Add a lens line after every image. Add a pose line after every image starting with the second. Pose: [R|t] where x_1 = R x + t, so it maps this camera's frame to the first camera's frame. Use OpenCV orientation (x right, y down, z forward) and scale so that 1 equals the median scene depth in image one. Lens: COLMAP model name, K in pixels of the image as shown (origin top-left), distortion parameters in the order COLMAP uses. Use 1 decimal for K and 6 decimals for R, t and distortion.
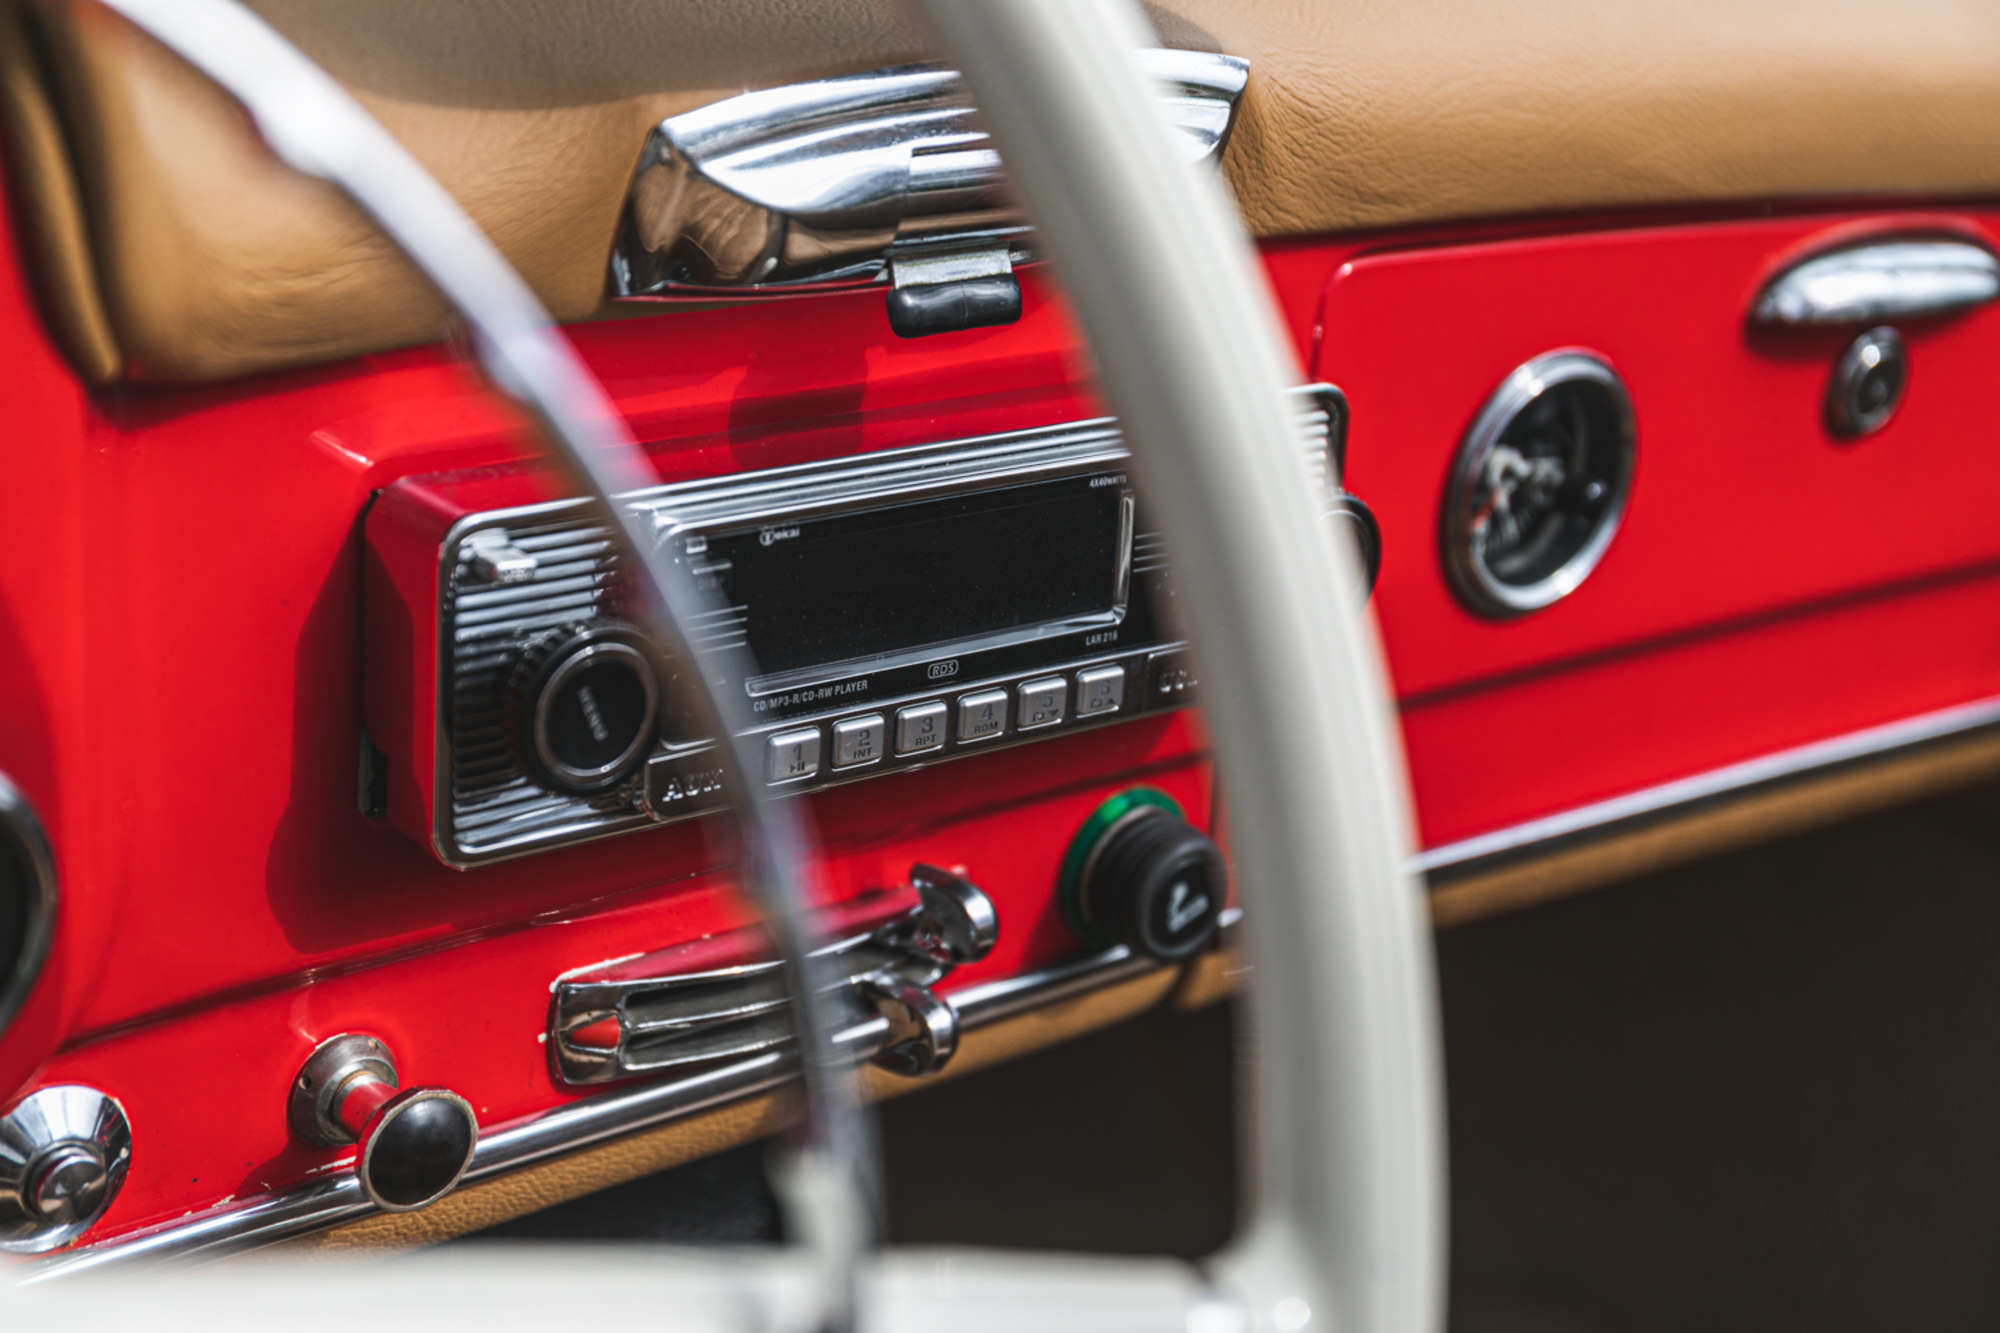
lens RADIAL K [[3691.8, 0, 1000.0], [0, 3691.8, 666.5], [0, 0, 1]] dist [-0.079850, -0.074743]
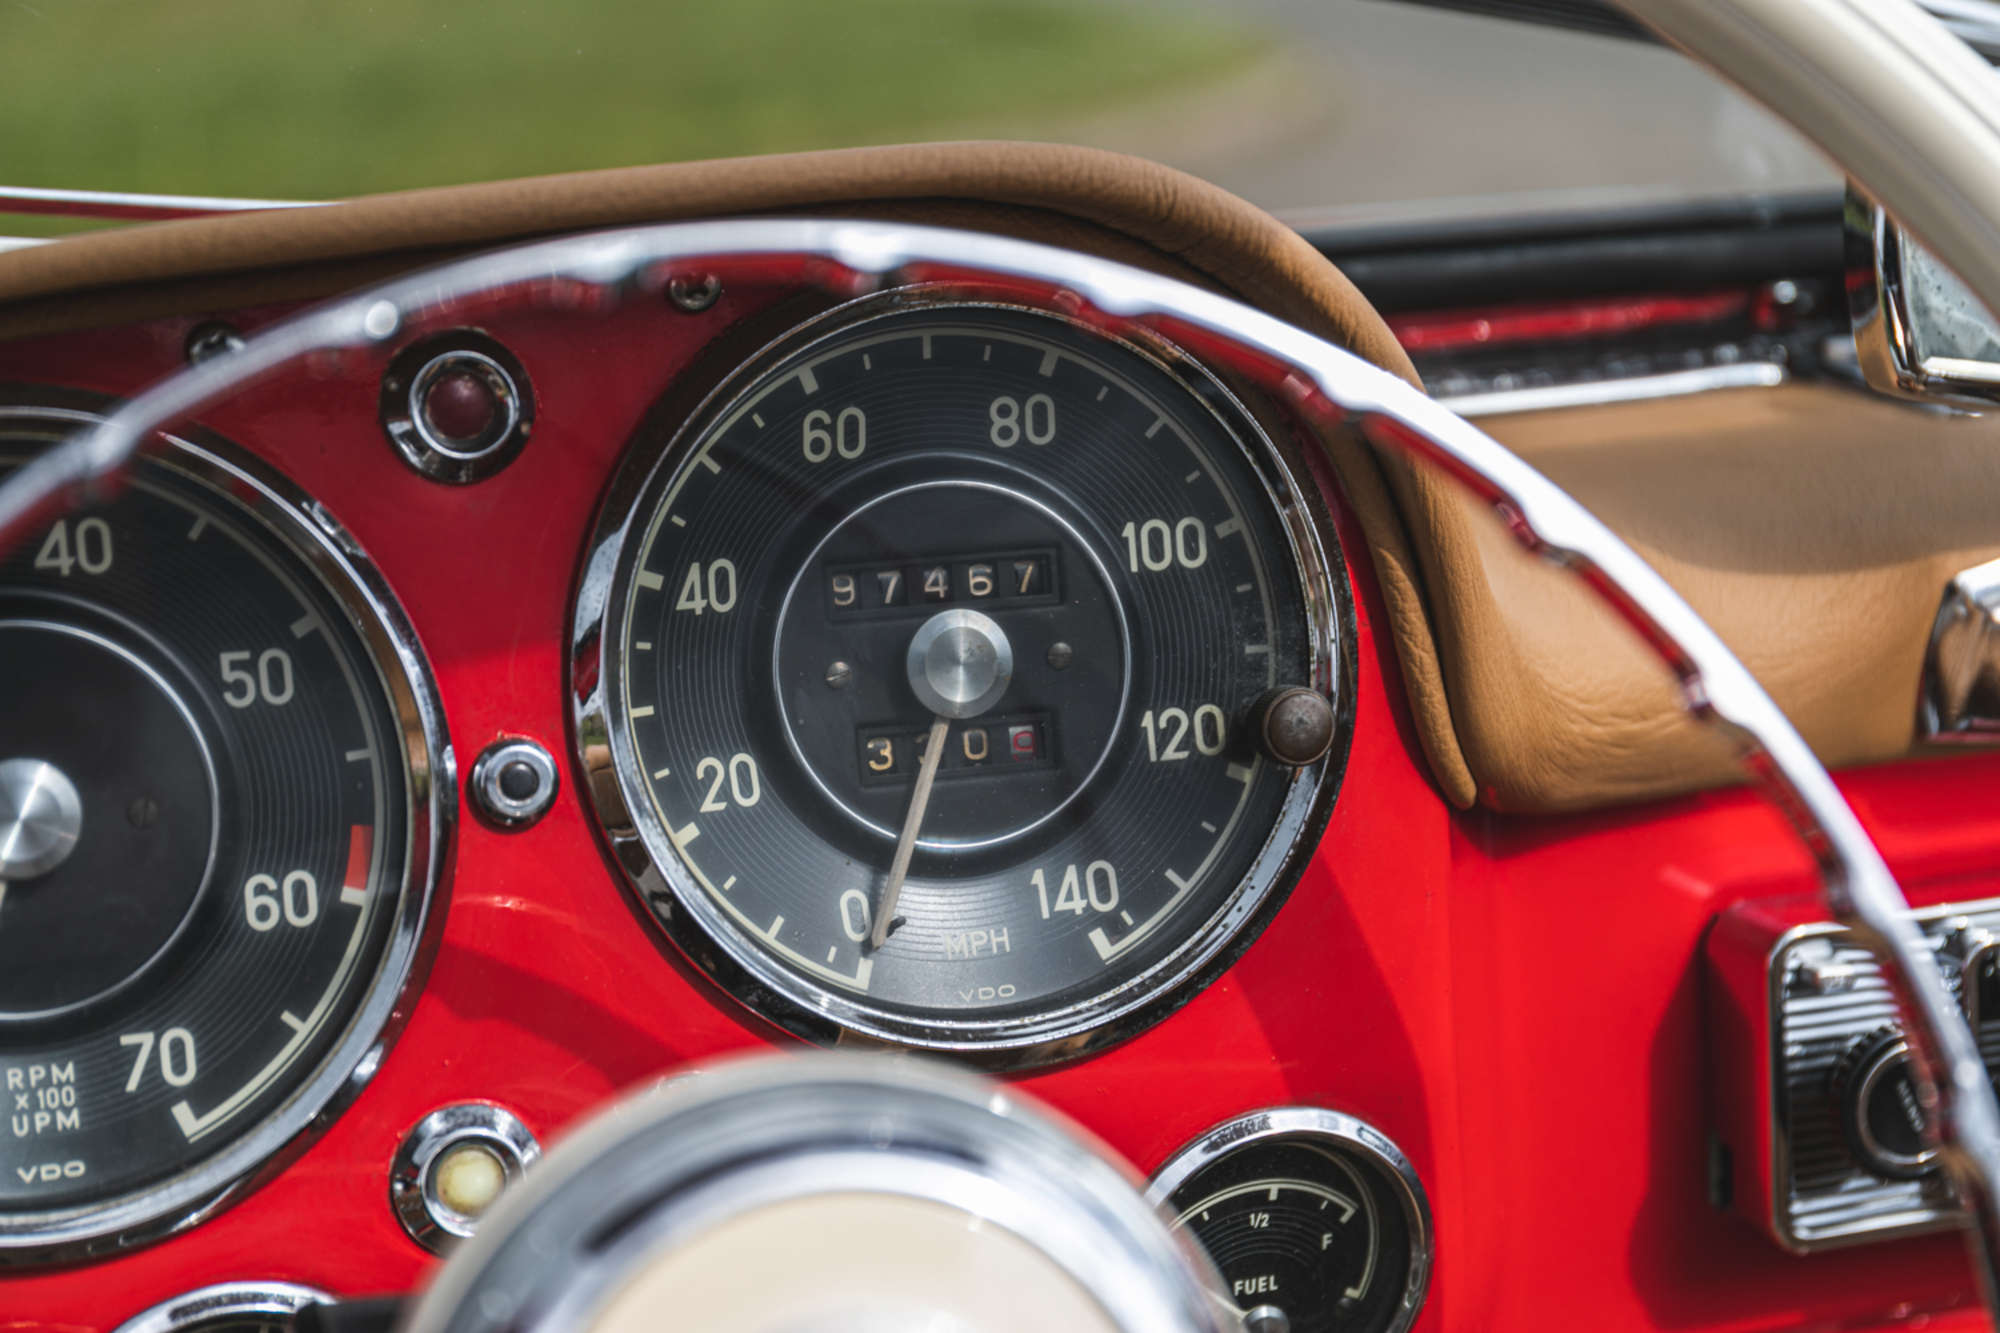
lens RADIAL K [[3691.8, 0, 1000.0], [0, 3691.8, 666.5], [0, 0, 1]] dist [-0.079850, -0.074743]
pose [[0.917770, -0.056842, -0.393023, 0.079114], [-0.012644, 0.985018, -0.171986, 0.075585], [0.396911, 0.162813, 0.903301, -0.127790]]
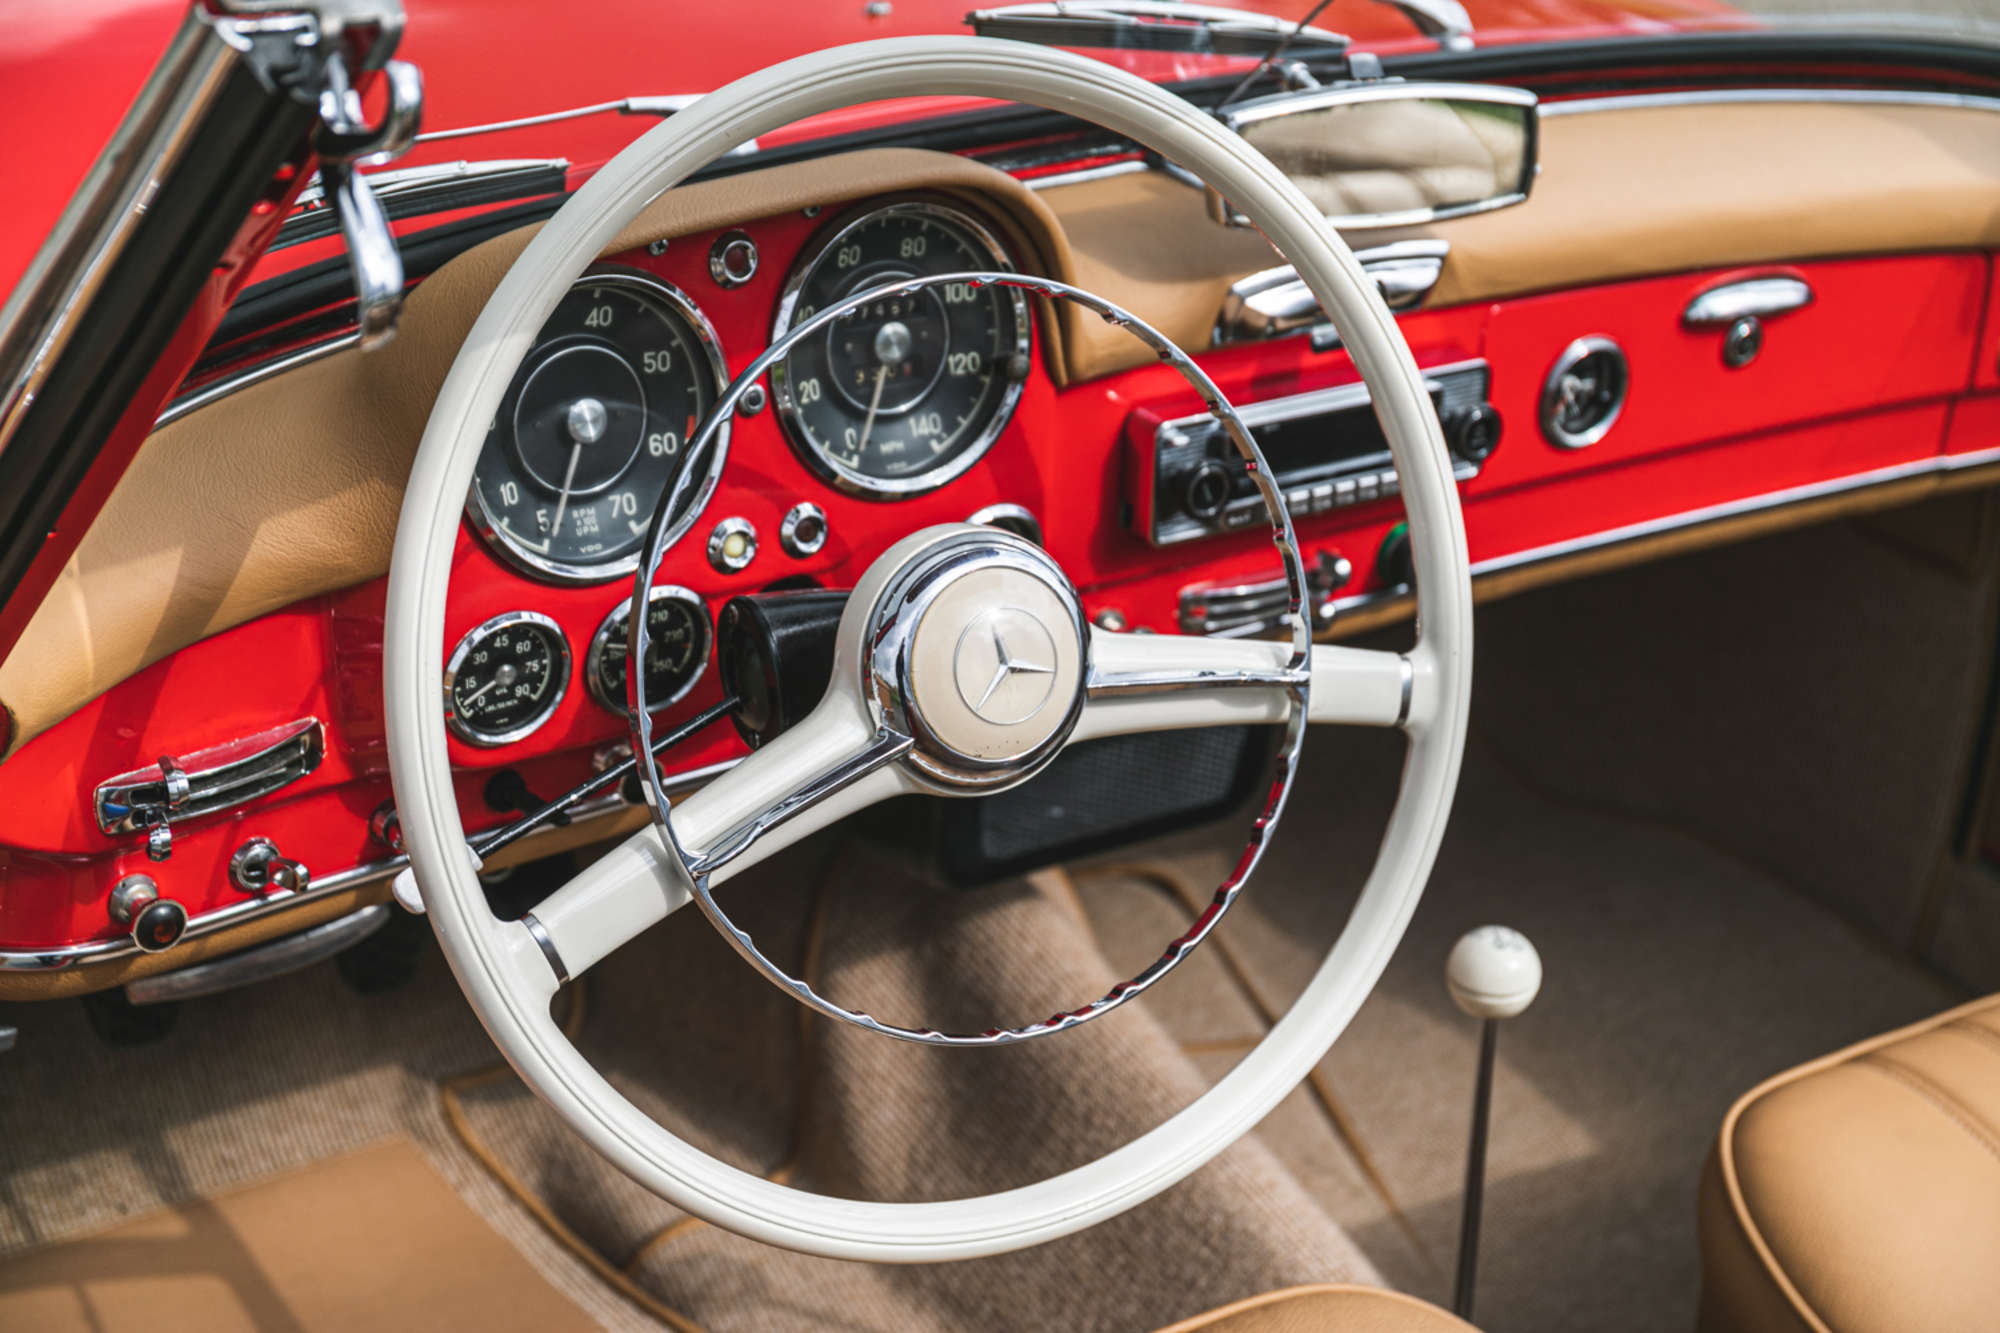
lens RADIAL K [[3509.9, 0, 1000.0], [0, 3509.9, 666.5], [0, 0, 1]] dist [-0.049966, -0.181576]
pose [[0.994273, 0.011764, -0.106217, 0.019949], [-0.003896, 0.997252, 0.073986, -0.052710], [0.106796, -0.073149, 0.991587, -1.710354]]
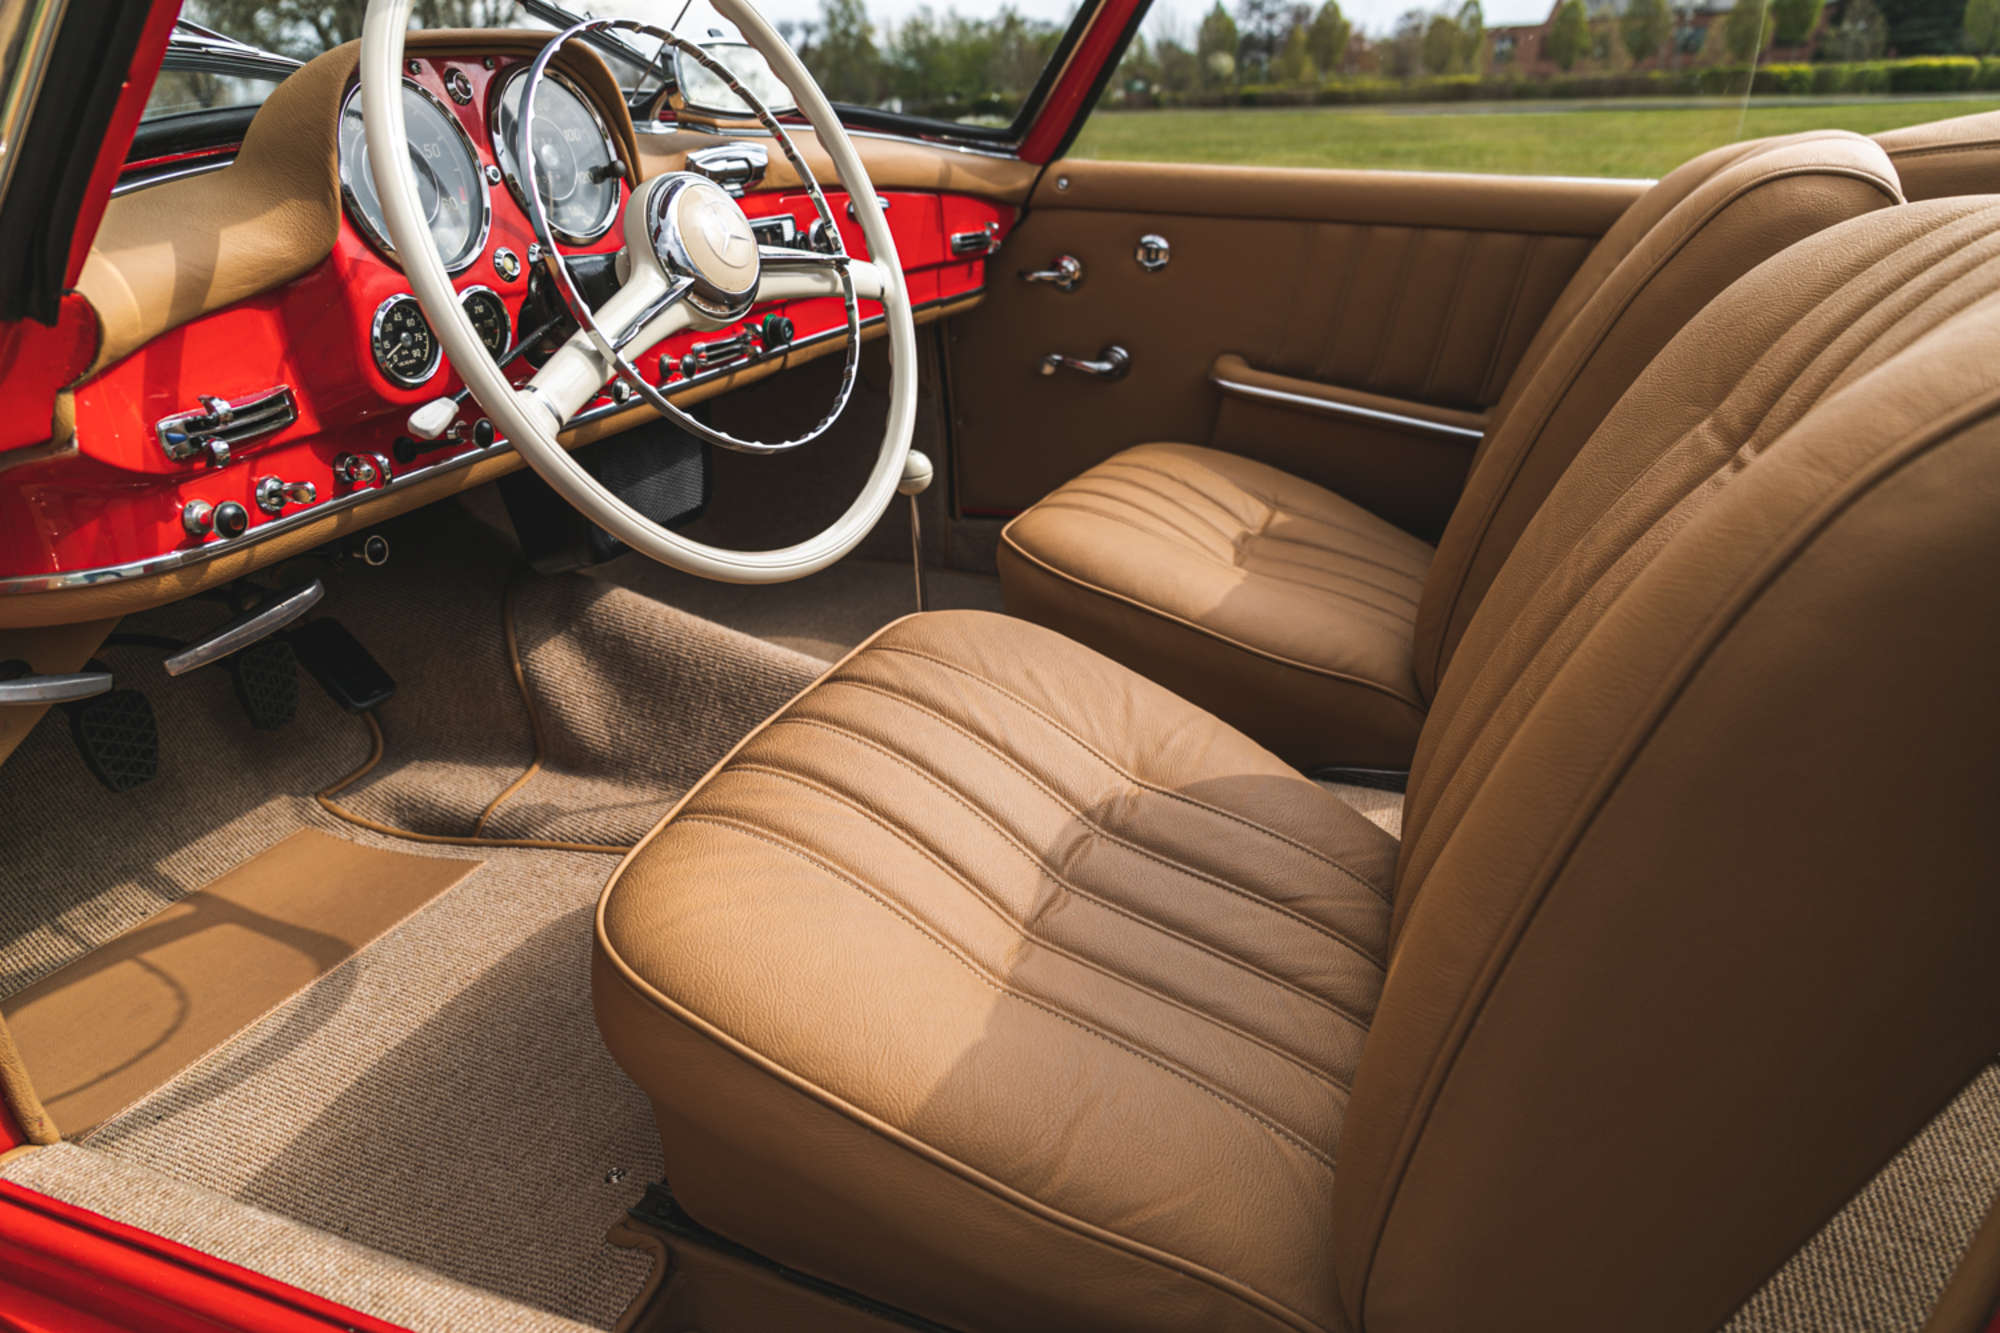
lens RADIAL K [[1307.7, 0, 1000.0], [0, 1307.7, 666.5], [0, 0, 1]] dist [0.023260, 0.000947]
pose [[0.876506, -0.298331, 0.377803, -0.649217], [0.283248, 0.954196, 0.096338, 0.522573], [-0.389239, 0.022571, 0.920860, -0.973810]]
